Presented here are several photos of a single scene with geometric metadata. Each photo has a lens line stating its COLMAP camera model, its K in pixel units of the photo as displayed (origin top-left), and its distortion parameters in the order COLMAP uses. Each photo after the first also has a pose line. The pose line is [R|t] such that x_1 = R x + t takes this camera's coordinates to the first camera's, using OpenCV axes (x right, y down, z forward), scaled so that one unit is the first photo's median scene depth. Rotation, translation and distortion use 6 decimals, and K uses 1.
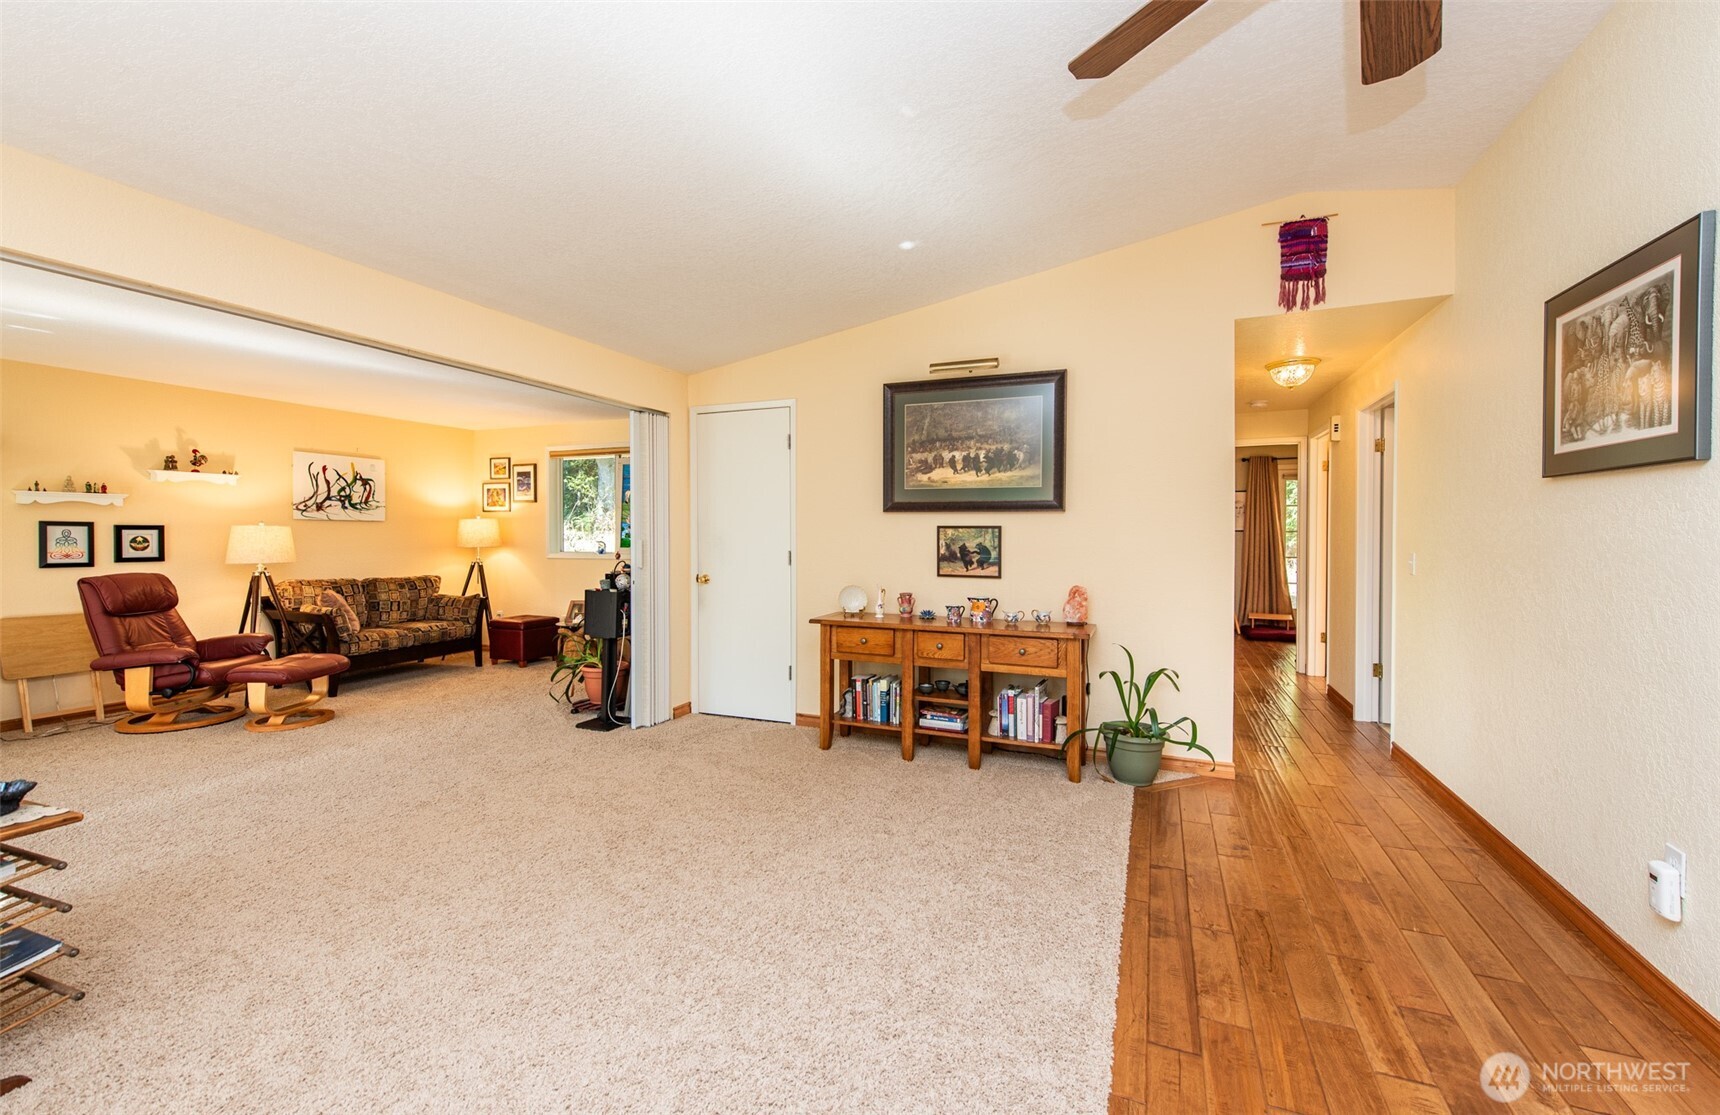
lens RADIAL K [[713.3, 0, 869.9], [0, 713.3, 541.1], [0, 0, 1]] dist [0.000601, -0.000131]
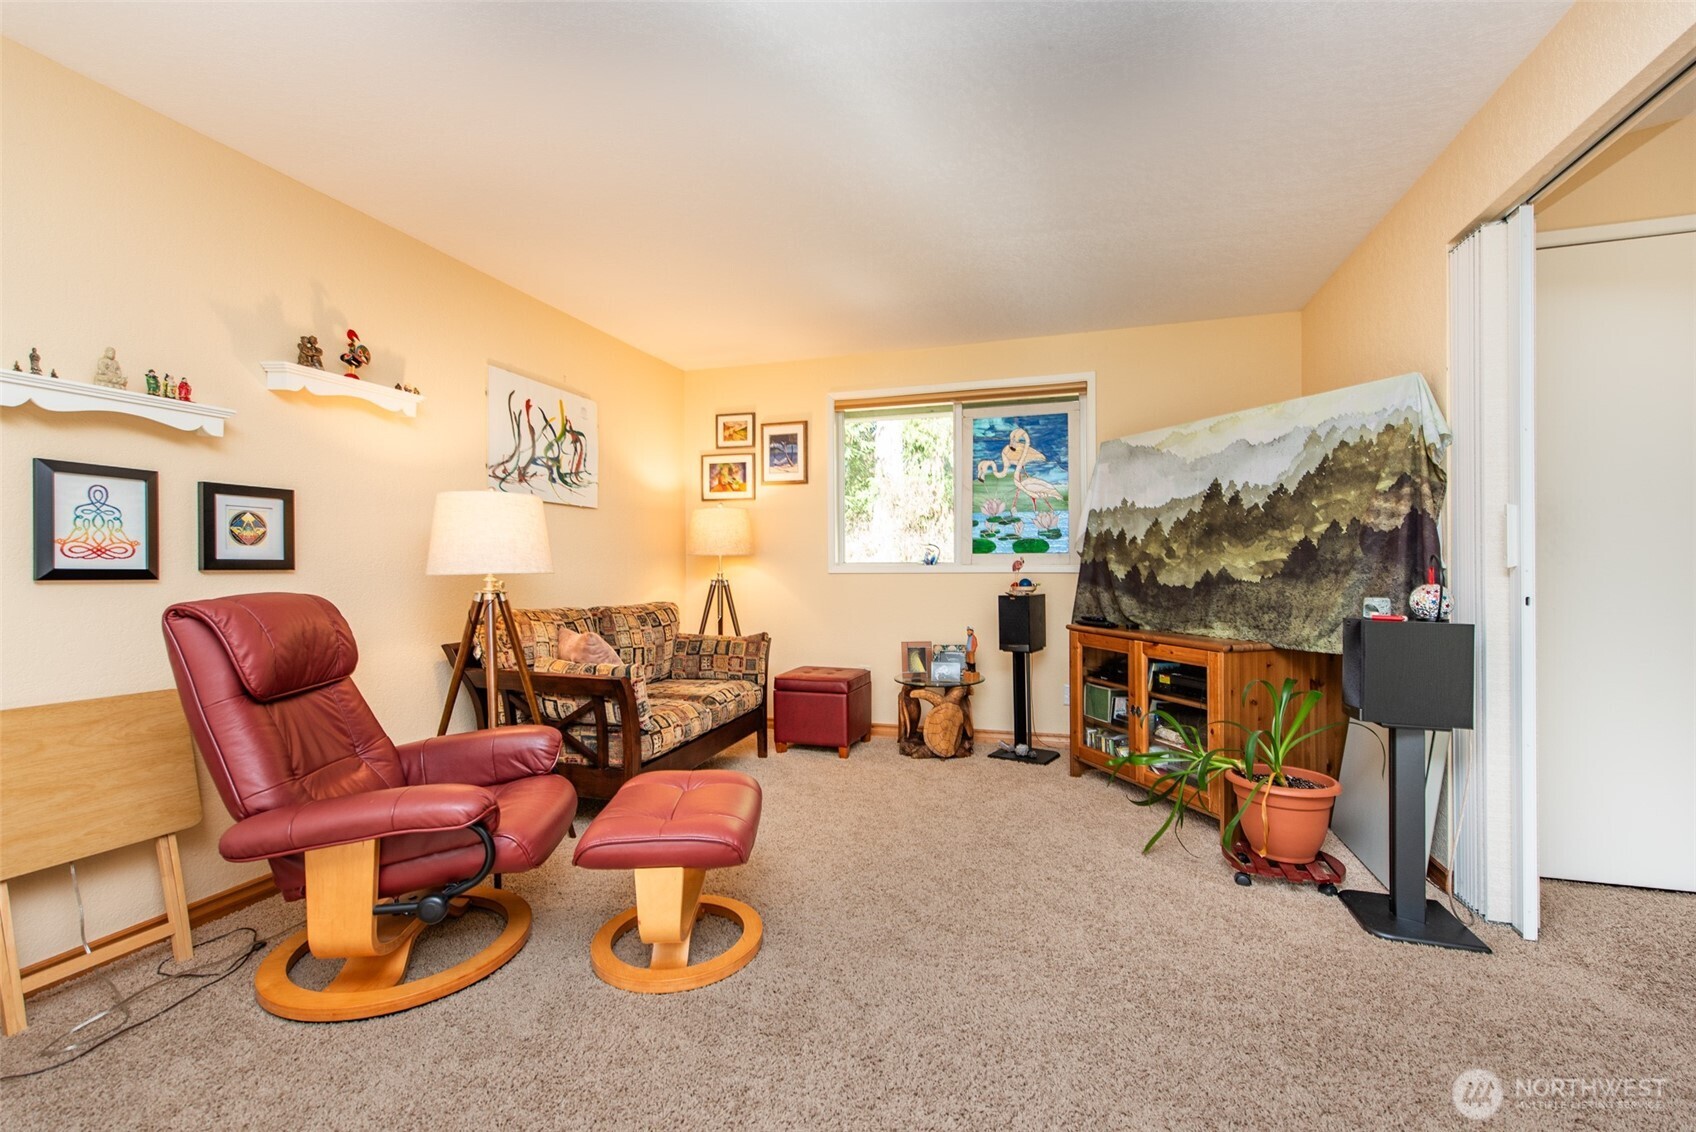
lens RADIAL K [[739.3, 0, 863.3], [0, 739.3, 564.4], [0, 0, 1]] dist [0.001770, -0.001051]
pose [[0.996765, -0.006580, 0.080097, -0.568611], [0.007398, 0.999924, -0.009908, 0.027418], [-0.080026, 0.010469, 0.996738, 0.429886]]
